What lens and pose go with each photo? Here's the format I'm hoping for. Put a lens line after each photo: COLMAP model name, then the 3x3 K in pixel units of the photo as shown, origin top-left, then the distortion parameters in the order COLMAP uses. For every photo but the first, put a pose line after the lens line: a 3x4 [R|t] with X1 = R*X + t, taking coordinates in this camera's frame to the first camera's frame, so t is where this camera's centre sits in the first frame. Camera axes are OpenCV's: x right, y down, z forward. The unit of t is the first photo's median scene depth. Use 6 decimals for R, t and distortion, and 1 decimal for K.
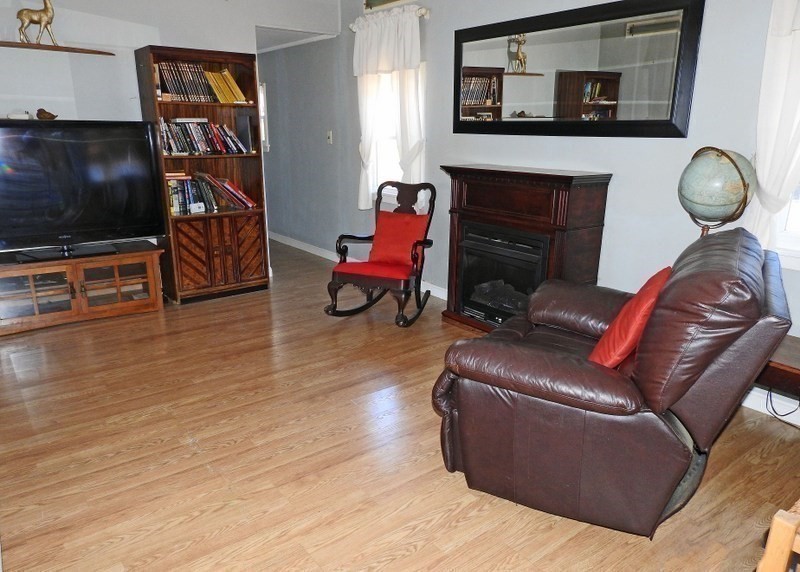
lens RADIAL K [[584.4, 0, 399.7], [0, 584.4, 288.8], [0, 0, 1]] dist [0.021674, 0.004657]
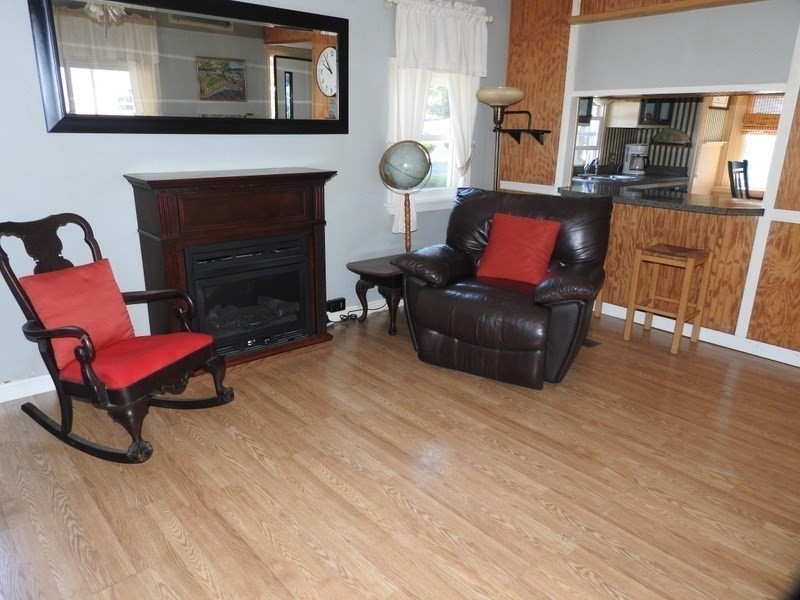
lens RADIAL K [[567.9, 0, 398.9], [0, 567.9, 298.8], [0, 0, 1]] dist [0.004074, 0.004170]
pose [[-0.069727, -0.300850, 0.951119, -0.805885], [0.246579, 0.918656, 0.308658, -0.274097], [-0.966611, 0.256047, 0.010128, 0.938524]]
